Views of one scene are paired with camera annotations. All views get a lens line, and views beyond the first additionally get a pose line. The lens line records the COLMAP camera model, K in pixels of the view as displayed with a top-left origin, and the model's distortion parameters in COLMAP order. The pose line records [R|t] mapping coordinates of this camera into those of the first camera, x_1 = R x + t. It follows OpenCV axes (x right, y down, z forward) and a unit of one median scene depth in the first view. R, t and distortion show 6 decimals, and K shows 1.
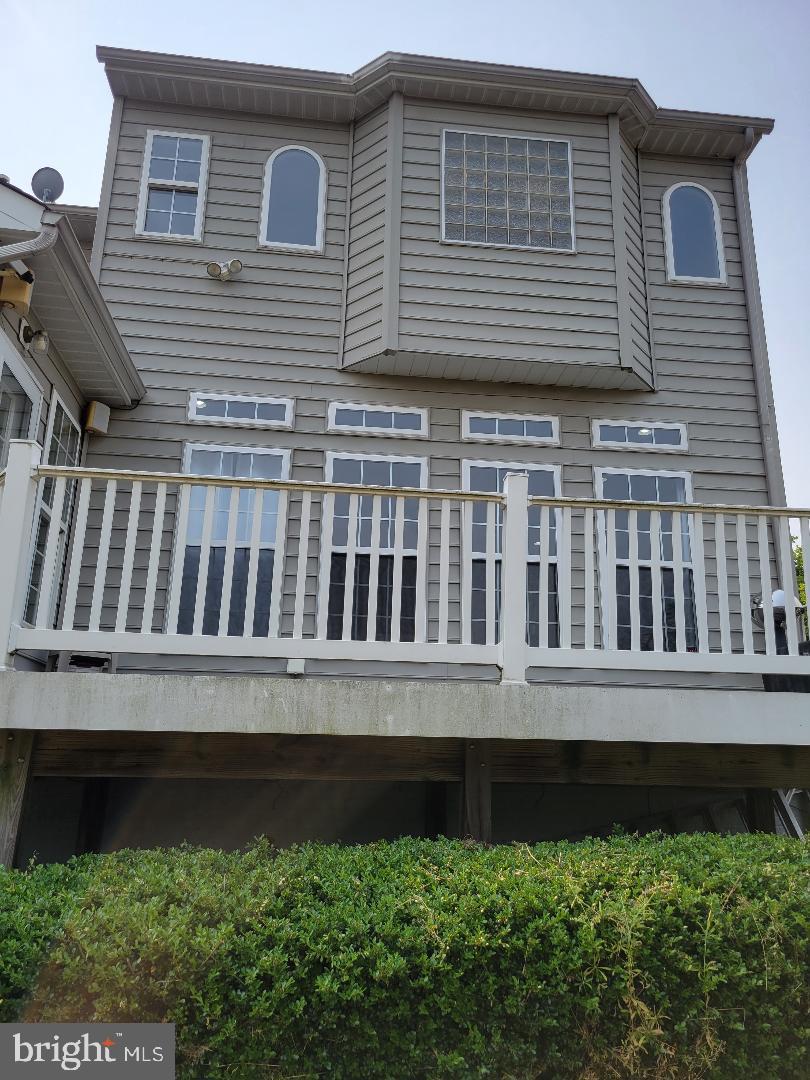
lens RADIAL K [[813.3, 0, 408.2], [0, 813.3, 533.8], [0, 0, 1]] dist [0.034303, 0.002936]
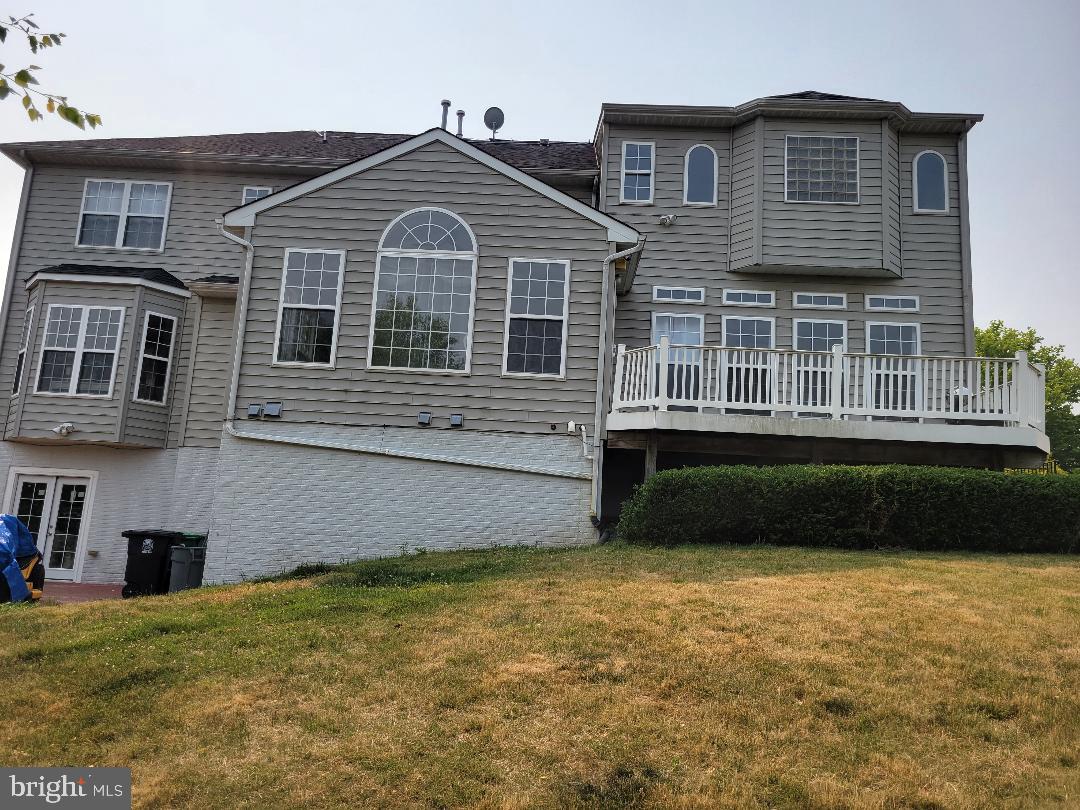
lens RADIAL K [[813.3, 0, 533.7], [0, 813.3, 413.2], [0, 0, 1]] dist [0.034303, 0.002936]
pose [[0.989357, 0.010993, -0.145091, -0.248922], [0.004435, 0.994401, 0.105579, -0.072122], [0.145440, -0.105098, 0.983769, -0.974242]]
